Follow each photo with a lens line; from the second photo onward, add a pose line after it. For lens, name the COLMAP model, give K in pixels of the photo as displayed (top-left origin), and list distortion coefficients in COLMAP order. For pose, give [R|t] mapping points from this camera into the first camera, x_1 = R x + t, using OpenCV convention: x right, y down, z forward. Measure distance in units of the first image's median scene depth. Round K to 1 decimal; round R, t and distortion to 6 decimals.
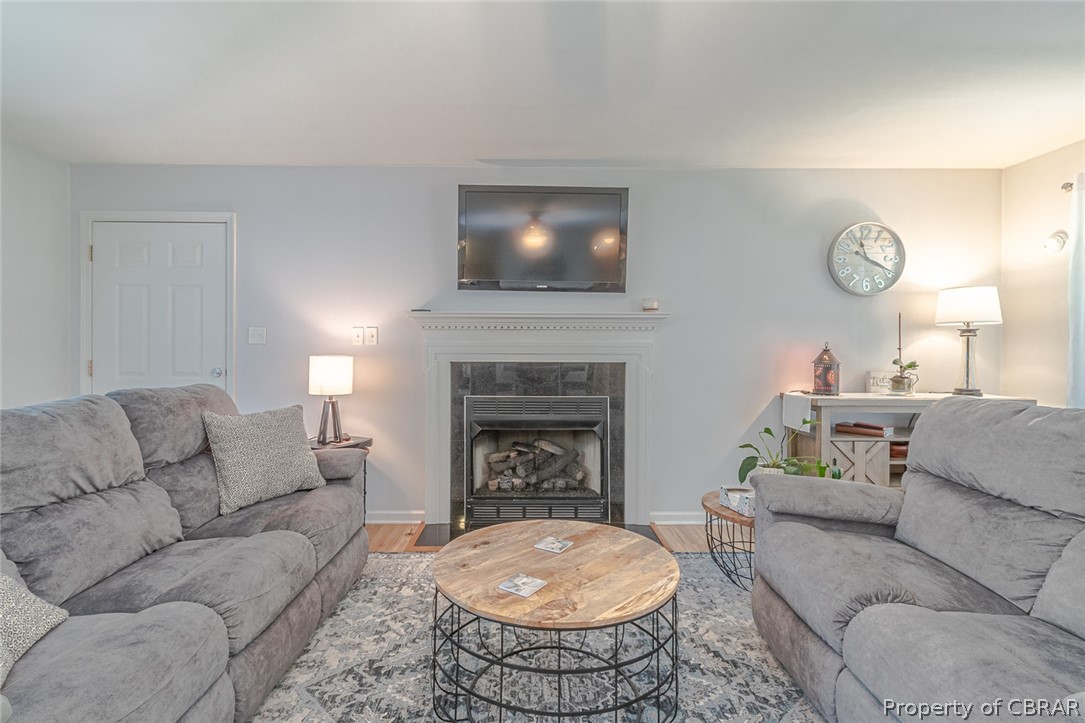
lens RADIAL K [[504.6, 0, 533.3], [0, 504.6, 353.7], [0, 0, 1]] dist [0.002721, 0.001075]
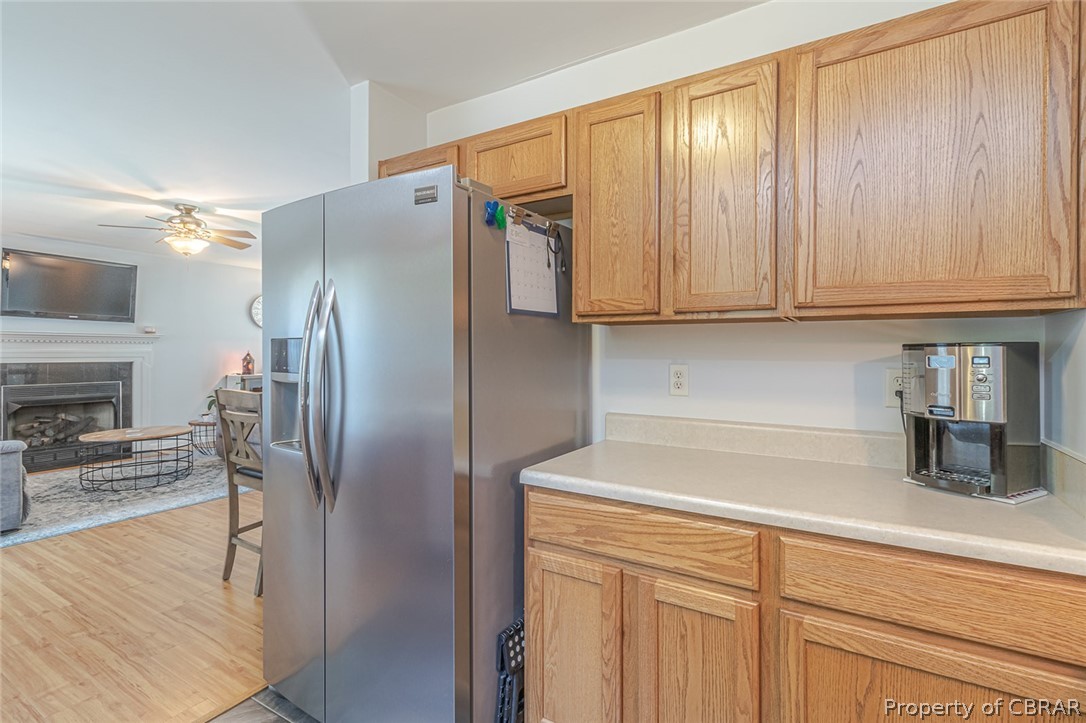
lens RADIAL K [[505.1, 0, 544.5], [0, 505.1, 352.1], [0, 0, 1]] dist [0.002721, 0.001075]
pose [[0.523106, -0.002789, 0.852263, -0.593224], [0.005516, 0.999985, -0.000114, -0.008183], [-0.852250, 0.004761, 0.523114, -1.195221]]
